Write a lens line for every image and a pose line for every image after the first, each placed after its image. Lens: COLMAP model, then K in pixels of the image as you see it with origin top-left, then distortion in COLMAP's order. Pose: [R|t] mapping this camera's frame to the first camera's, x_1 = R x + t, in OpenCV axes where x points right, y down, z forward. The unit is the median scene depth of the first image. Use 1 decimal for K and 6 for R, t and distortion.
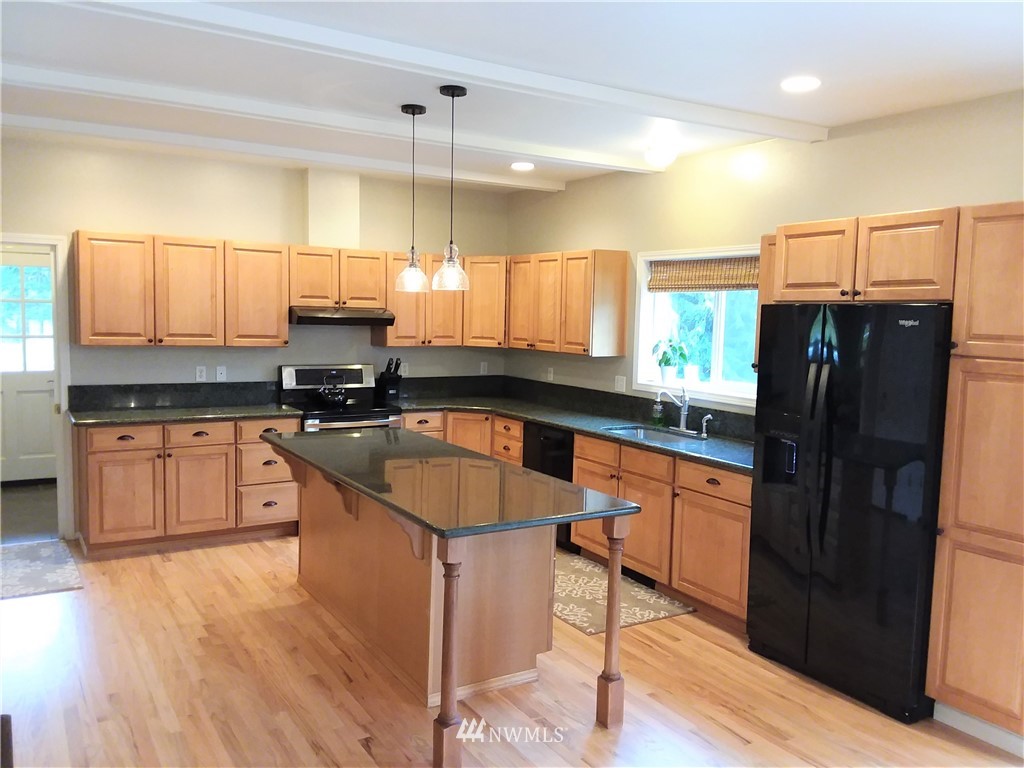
lens RADIAL K [[826.8, 0, 517.6], [0, 826.8, 387.6], [0, 0, 1]] dist [0.113003, -0.209061]
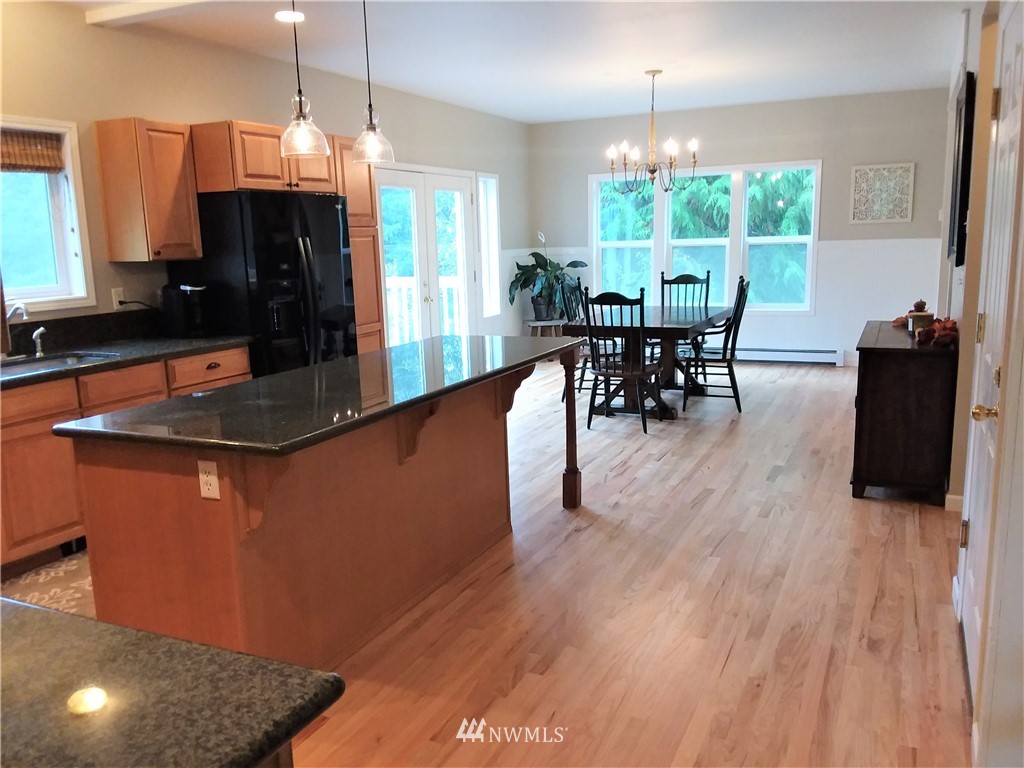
lens RADIAL K [[826.8, 0, 517.6], [0, 826.8, 387.6], [0, 0, 1]] dist [0.113003, -0.209061]
pose [[-0.552059, -0.162651, 0.817787, -0.847455], [0.092128, 0.962885, 0.253702, -0.091283], [-0.828700, 0.215399, -0.516585, 1.263811]]
